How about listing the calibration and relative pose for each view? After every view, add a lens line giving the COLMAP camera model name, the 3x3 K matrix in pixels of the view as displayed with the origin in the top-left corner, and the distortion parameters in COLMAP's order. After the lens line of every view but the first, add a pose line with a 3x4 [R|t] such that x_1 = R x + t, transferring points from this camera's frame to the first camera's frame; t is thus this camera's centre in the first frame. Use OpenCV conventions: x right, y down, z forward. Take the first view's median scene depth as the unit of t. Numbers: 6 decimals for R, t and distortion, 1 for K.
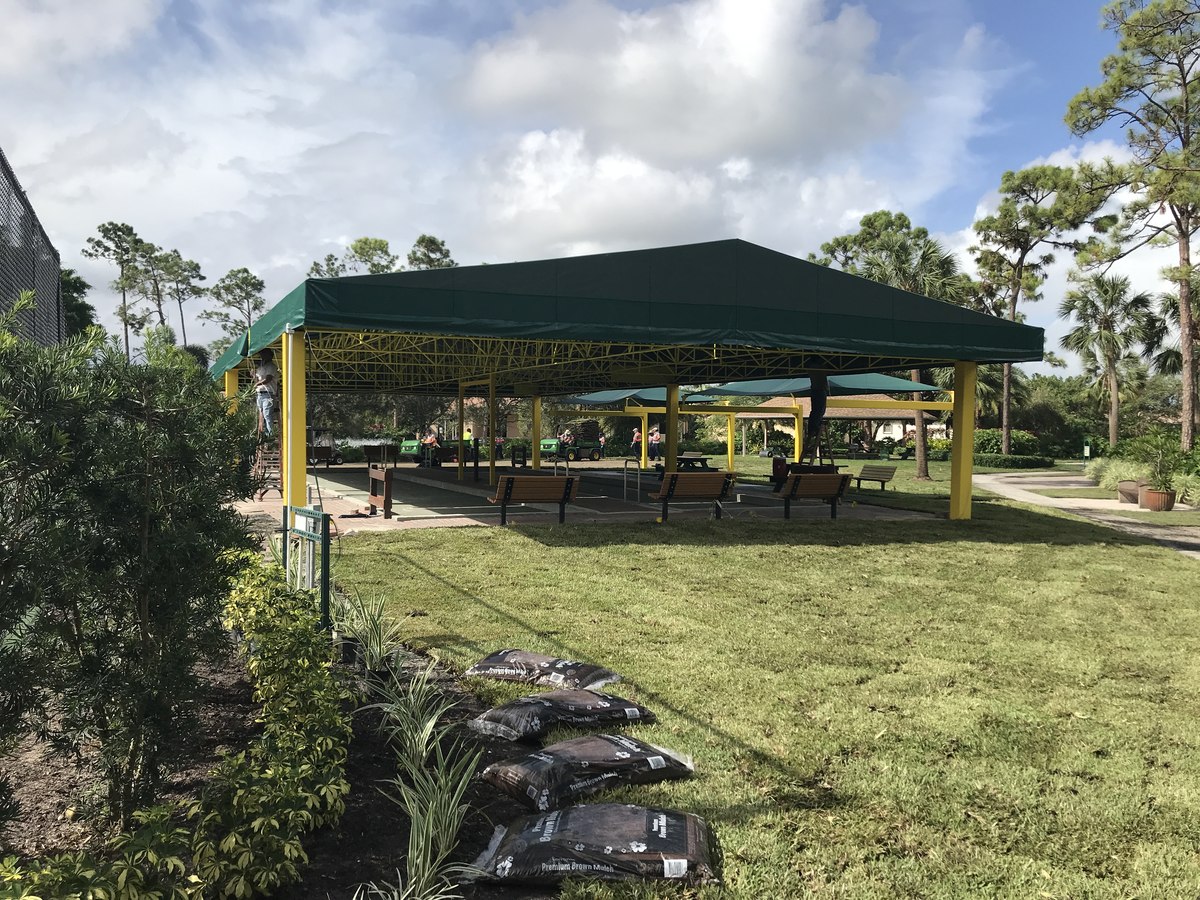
lens RADIAL K [[1046.4, 0, 600.0], [0, 1046.4, 450.0], [0, 0, 1]] dist [0.010723, -0.006800]
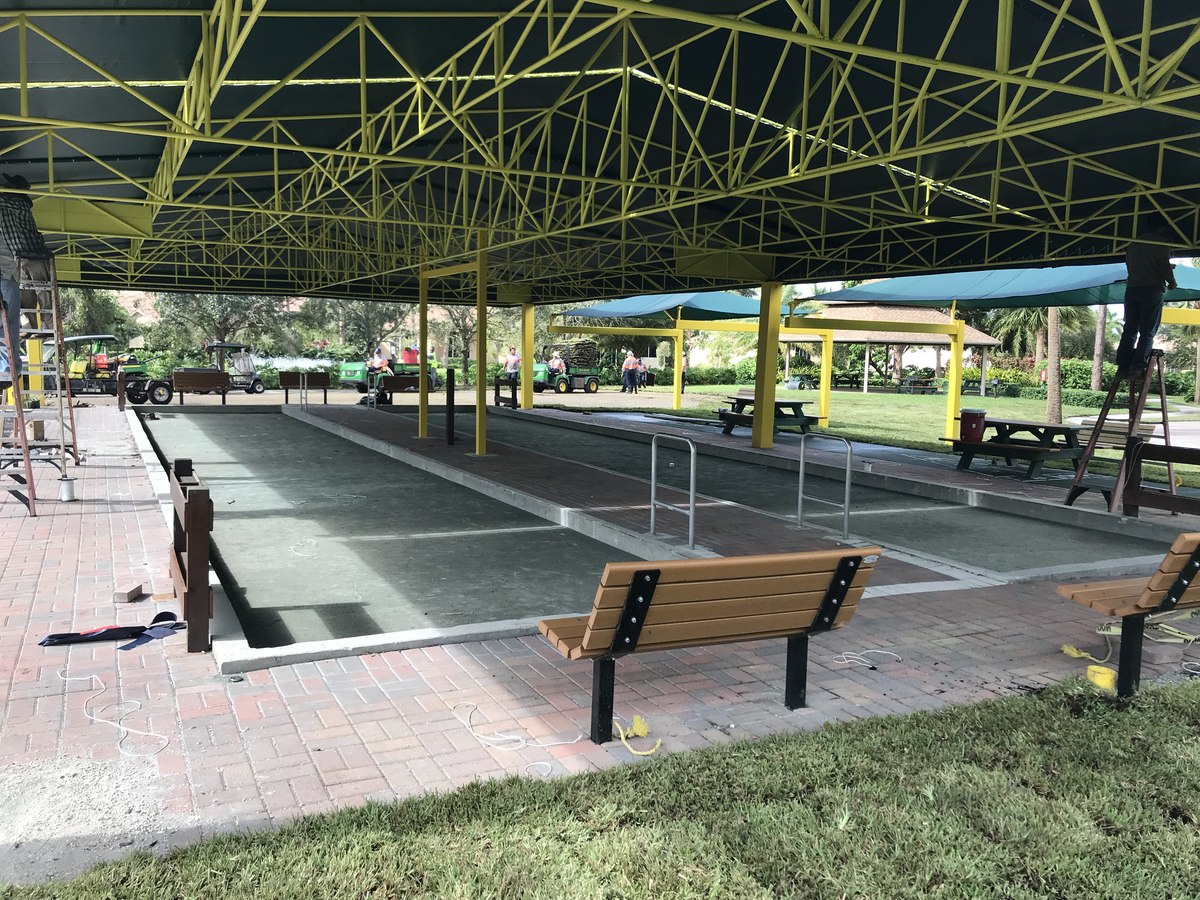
lens RADIAL K [[1046.4, 0, 600.0], [0, 1046.4, 450.0], [0, 0, 1]] dist [0.010723, -0.006800]
pose [[0.999068, 0.012287, 0.041370, -0.032268], [-0.015369, 0.997063, 0.075025, -0.005941], [-0.040327, -0.075591, 0.996323, 0.230054]]
